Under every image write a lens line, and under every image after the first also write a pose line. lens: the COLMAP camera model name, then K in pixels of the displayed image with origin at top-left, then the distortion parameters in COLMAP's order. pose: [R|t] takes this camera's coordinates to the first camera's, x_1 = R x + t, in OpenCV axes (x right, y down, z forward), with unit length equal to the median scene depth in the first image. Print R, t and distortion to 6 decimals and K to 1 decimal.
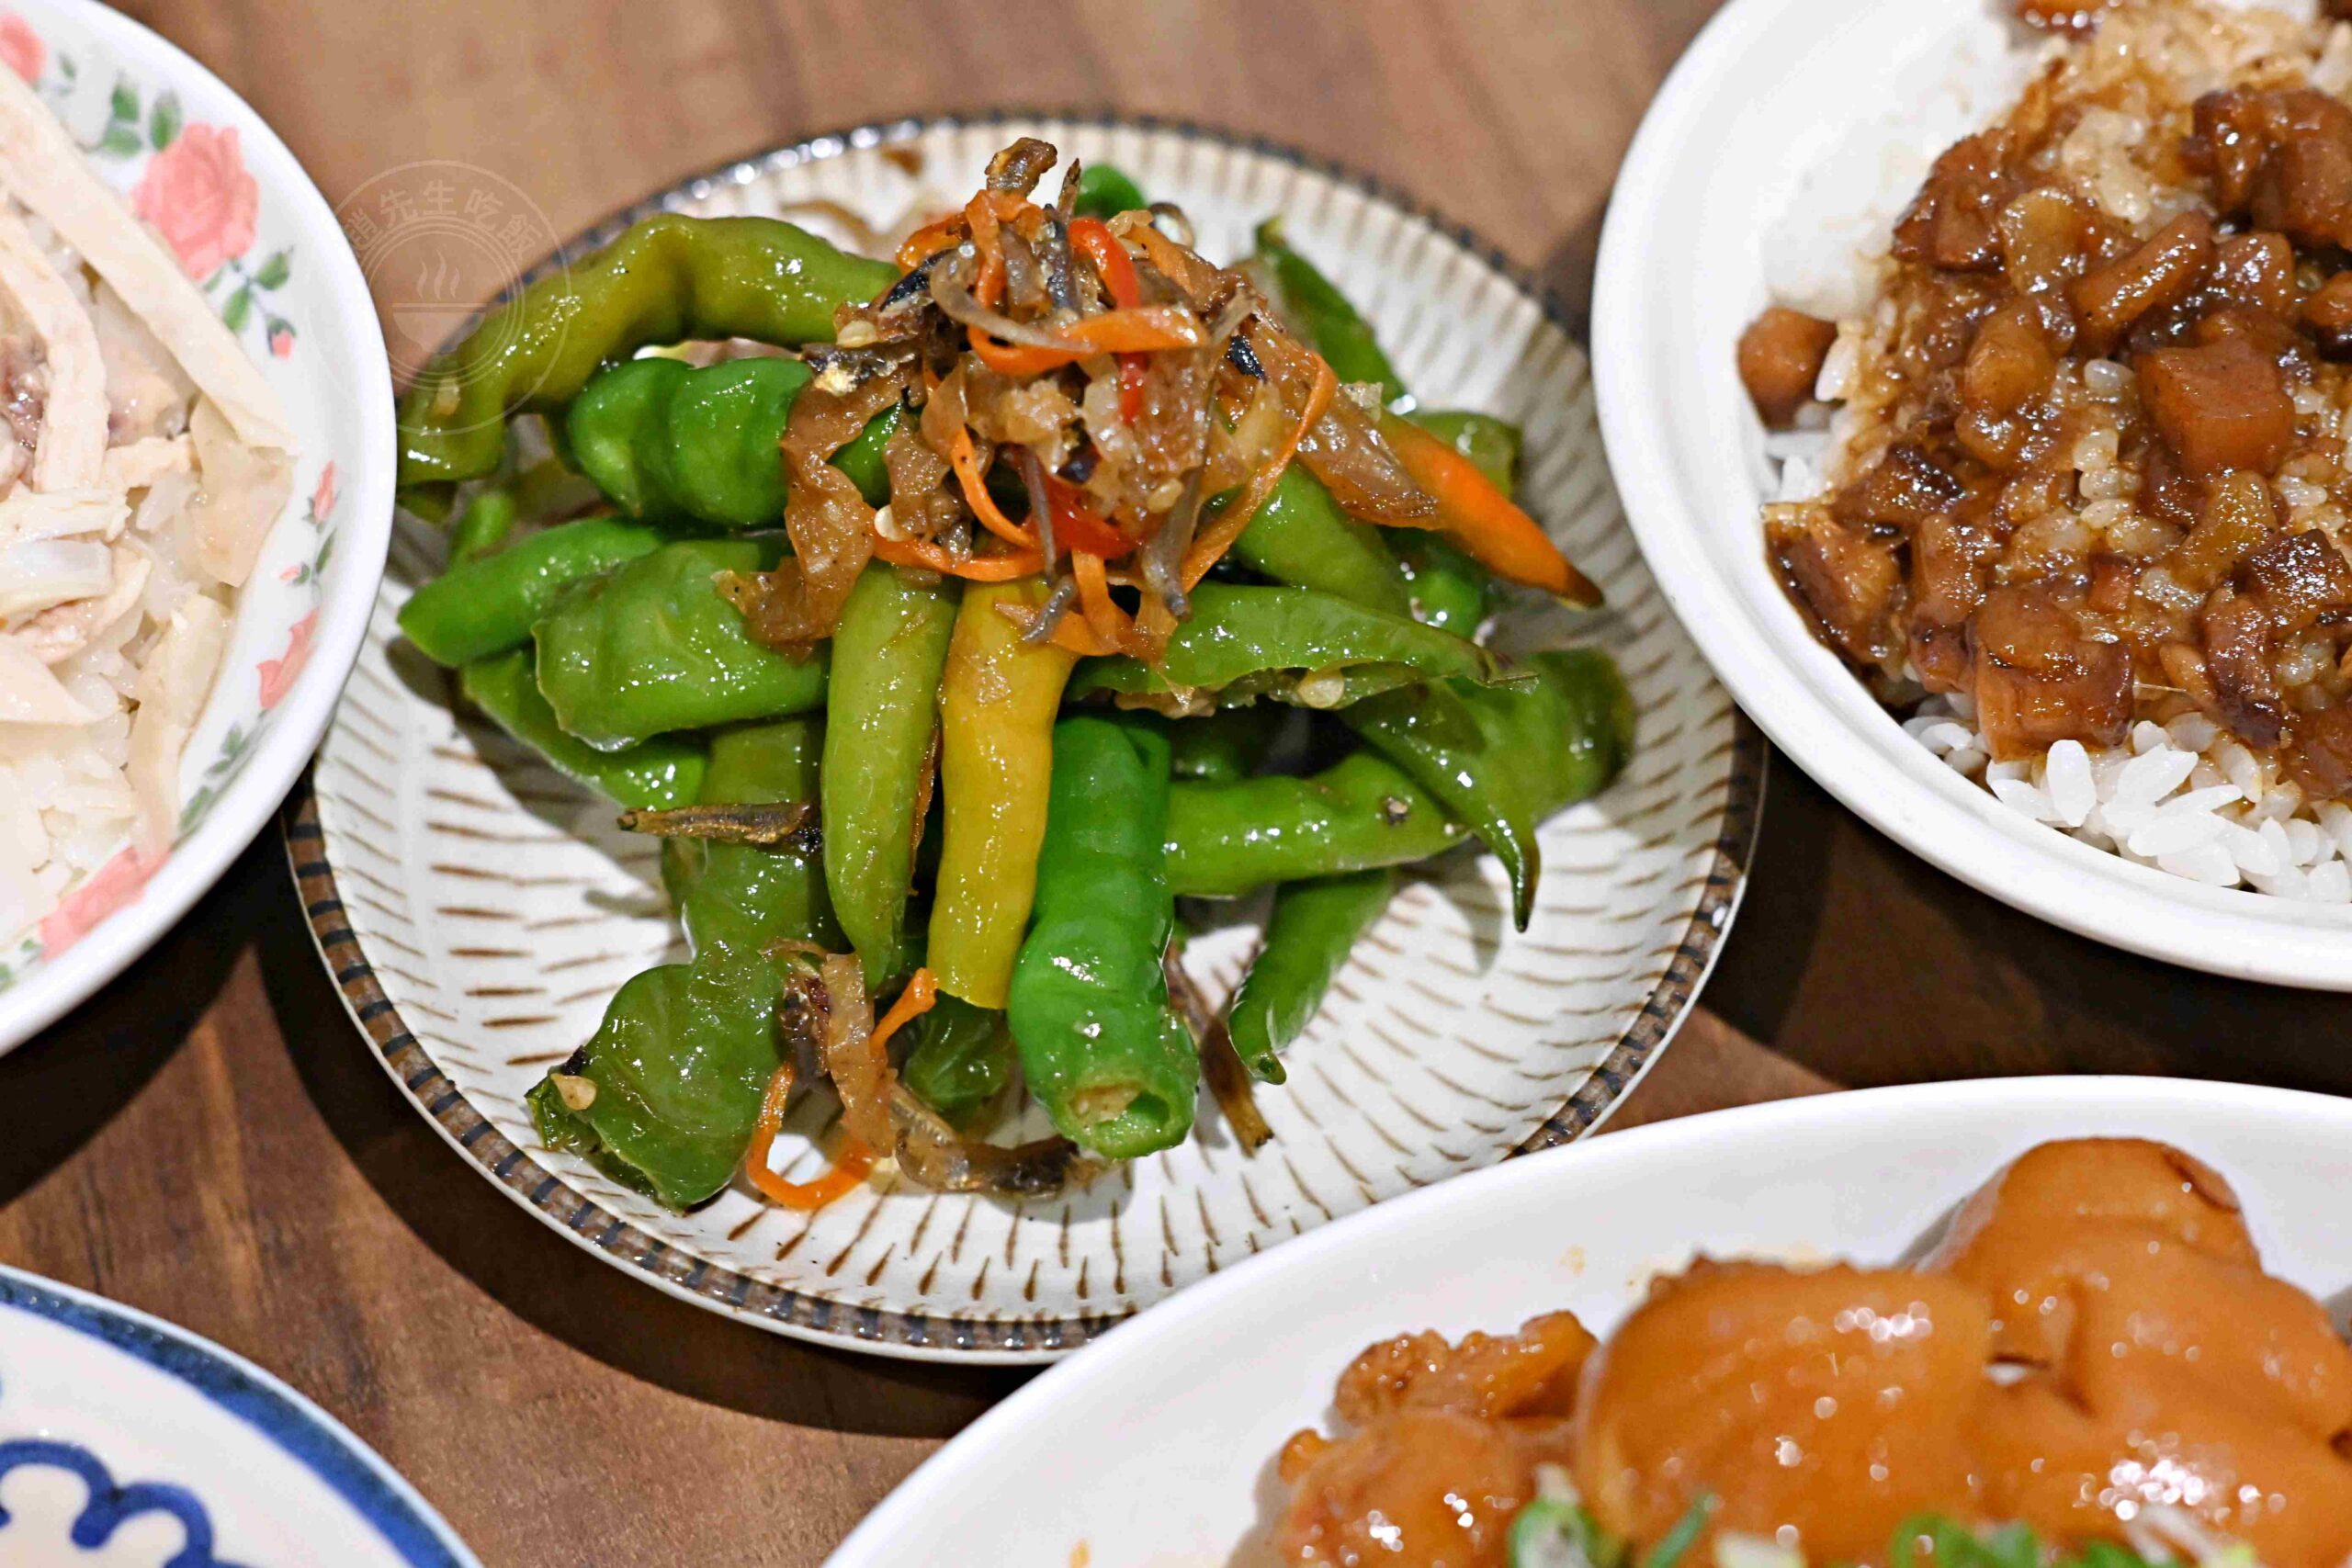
lens RADIAL K [[5025.2, 0, 1173.1], [0, 5025.2, 784.9], [0, 0, 1]] dist [-0.009420, 0.000000]
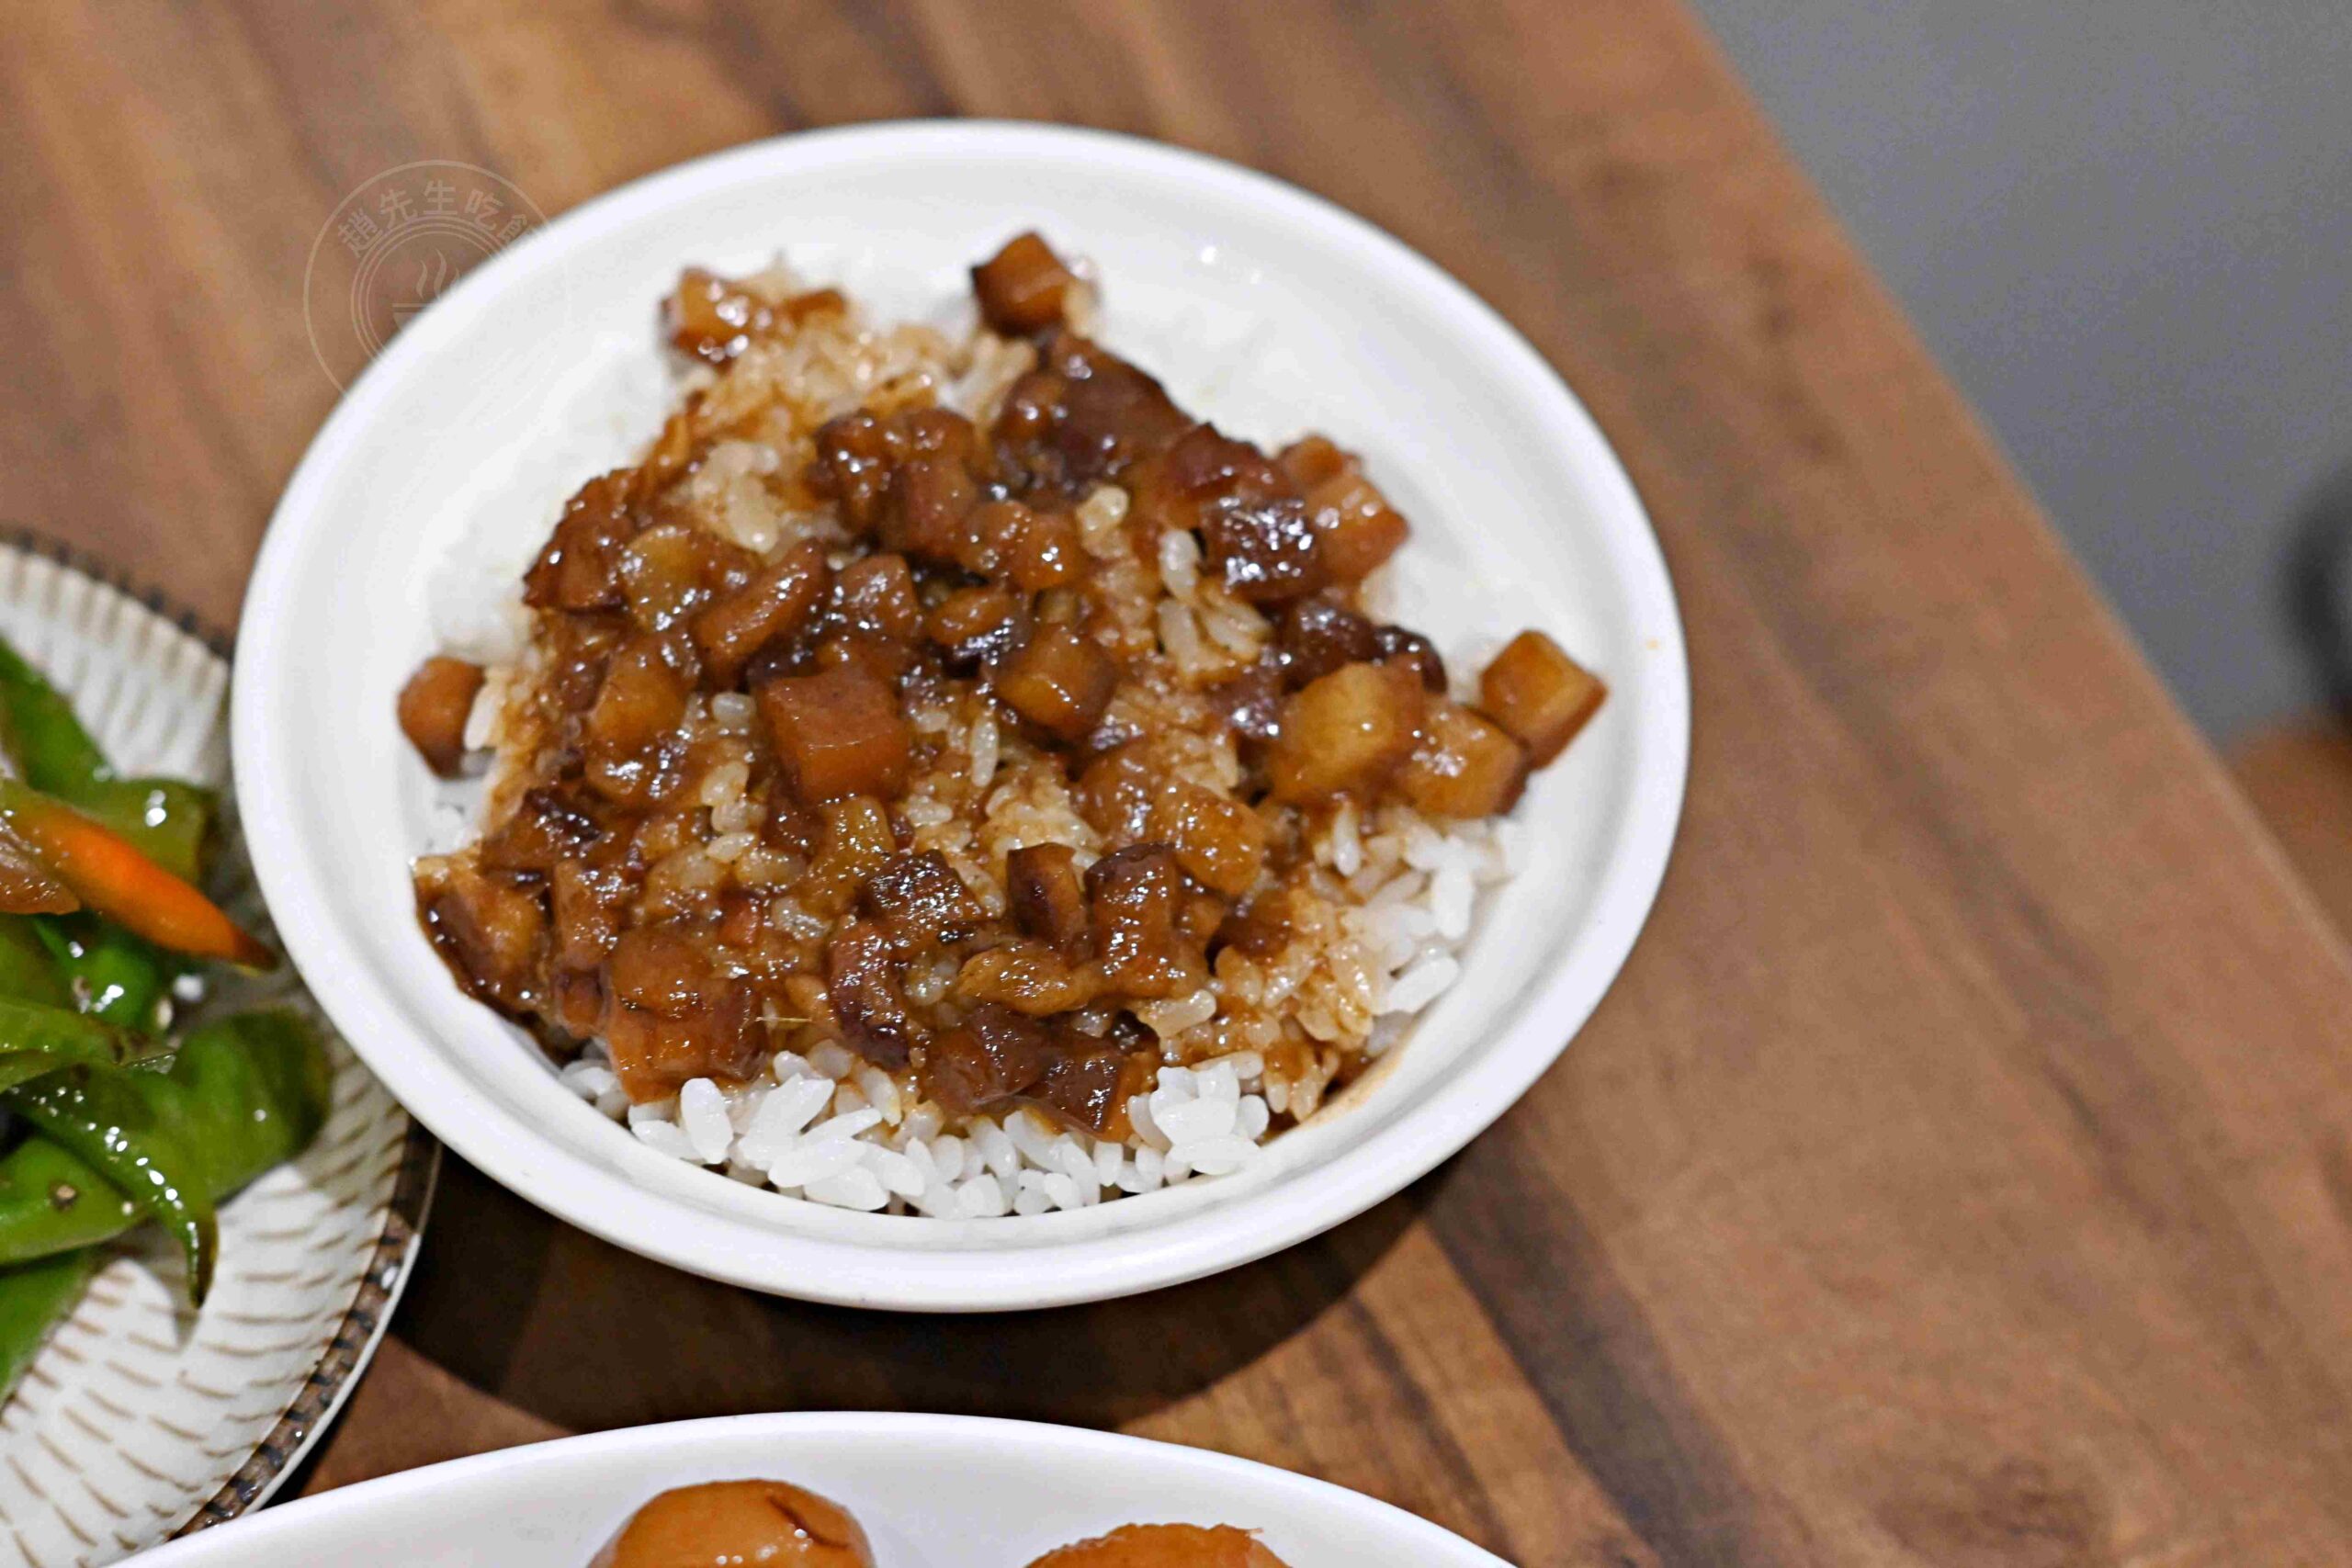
lens RADIAL K [[5025.2, 0, 1176.1], [0, 5025.2, 785.4], [0, 0, 1]] dist [-0.009420, 0.000000]
pose [[0.992824, -0.075340, 0.092871, 0.179397], [0.078770, 0.996319, -0.033827, -0.025183], [-0.089981, 0.040900, 0.995103, -0.008215]]
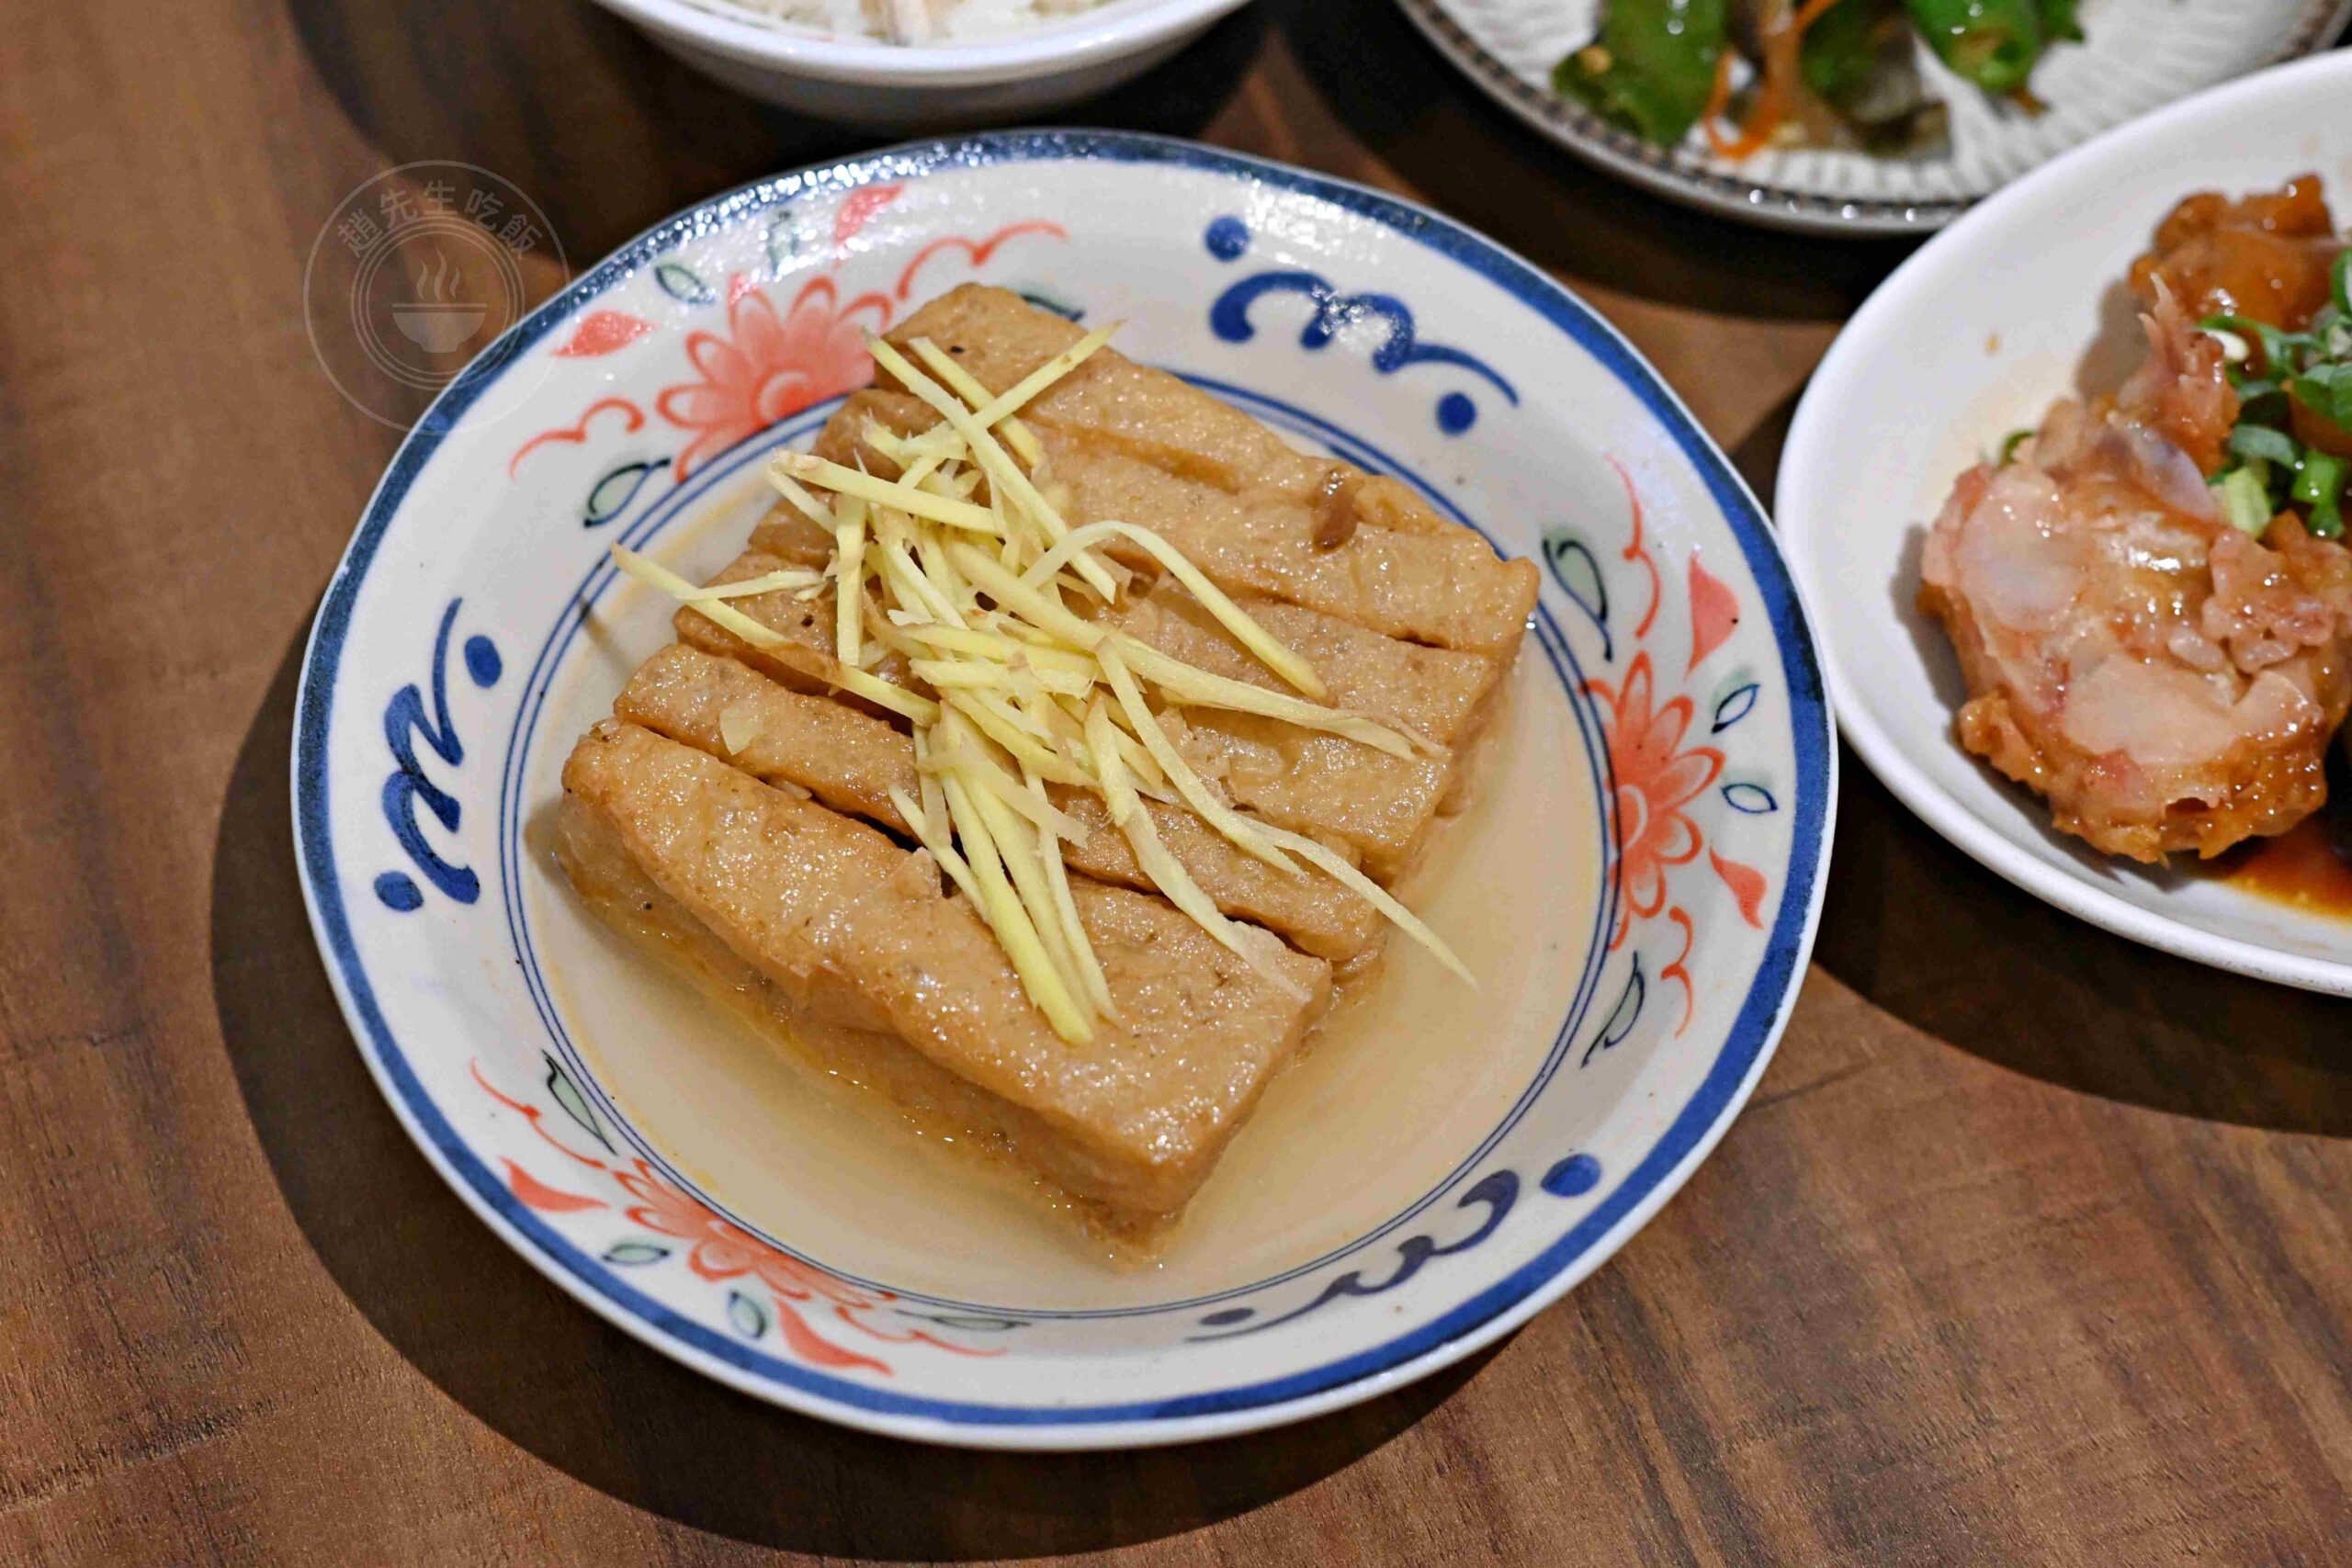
lens RADIAL K [[5025.2, 0, 1178.8], [0, 5025.2, 785.2], [0, 0, 1]] dist [-0.009420, 0.000000]
pose [[0.997812, -0.028059, 0.059868, -0.319350], [0.027566, 0.999579, 0.009052, 0.243875], [-0.060096, -0.007382, 0.998165, -0.399989]]
